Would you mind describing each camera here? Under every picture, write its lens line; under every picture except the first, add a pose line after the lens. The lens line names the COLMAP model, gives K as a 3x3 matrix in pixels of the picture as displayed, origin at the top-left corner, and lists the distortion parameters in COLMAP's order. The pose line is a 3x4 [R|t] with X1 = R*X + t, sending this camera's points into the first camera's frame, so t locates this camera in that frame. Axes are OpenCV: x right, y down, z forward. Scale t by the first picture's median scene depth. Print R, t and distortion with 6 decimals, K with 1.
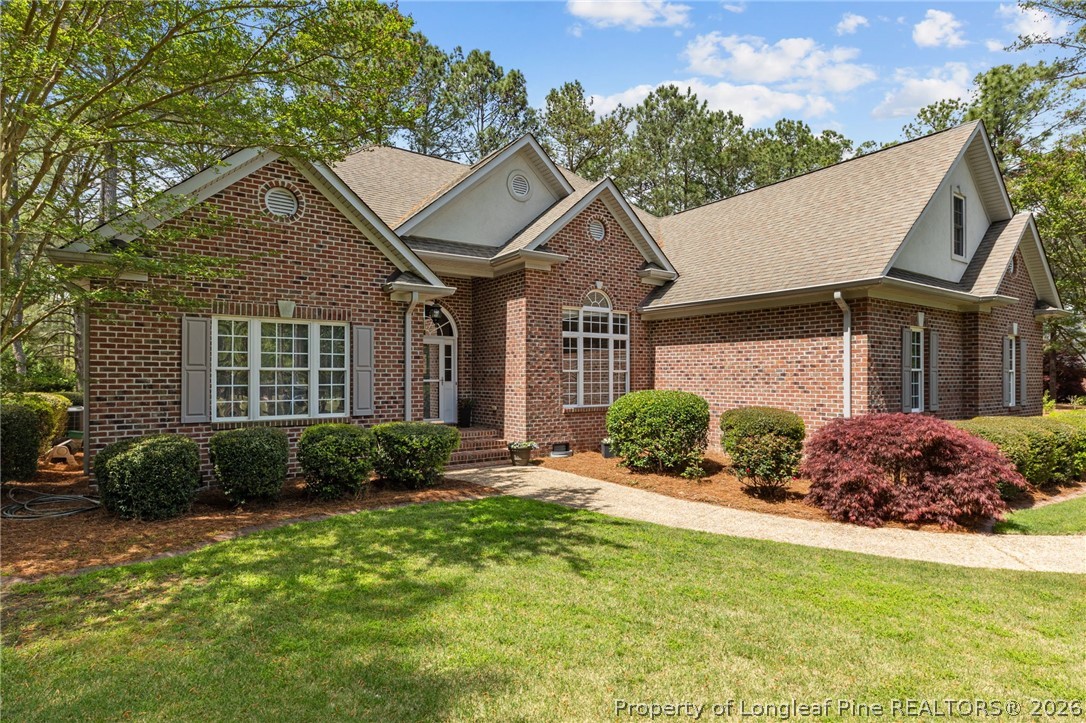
lens RADIAL K [[539.6, 0, 543.0], [0, 539.6, 361.5], [0, 0, 1]] dist [-0.001675, -0.000293]
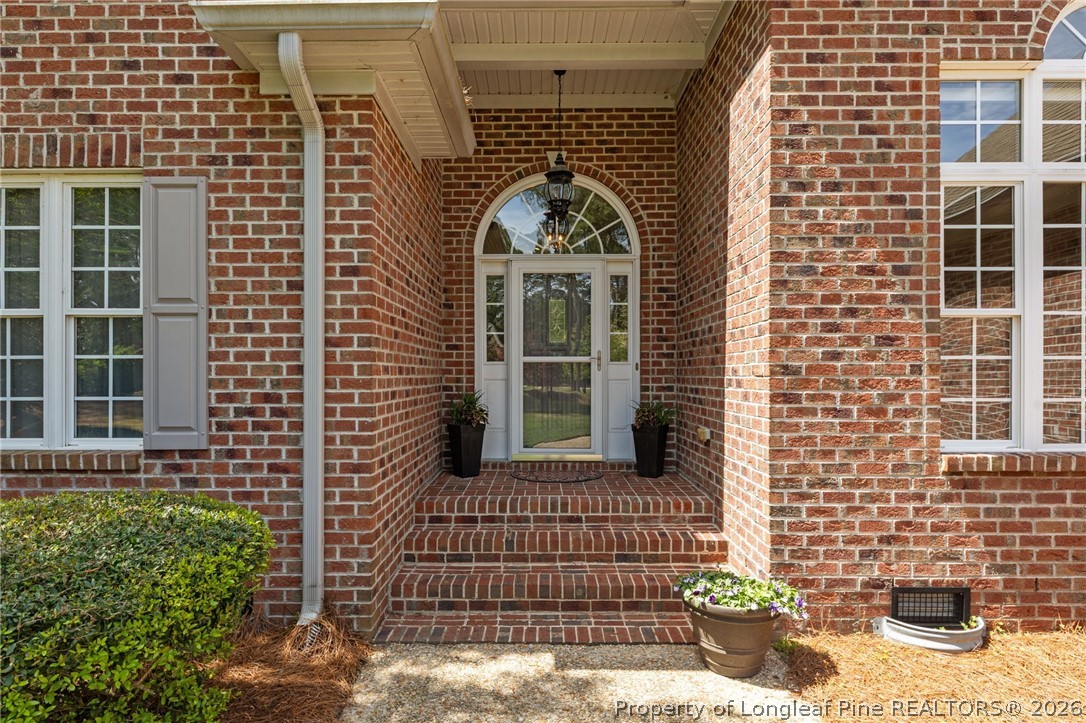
lens RADIAL K [[558.7, 0, 513.2], [0, 558.7, 363.1], [0, 0, 1]] dist [0.017696, -0.012926]
pose [[0.810116, 0.004416, -0.586253, 0.035465], [0.015795, 0.999444, 0.029355, 0.039214], [0.586057, -0.033041, 0.809596, 0.822330]]
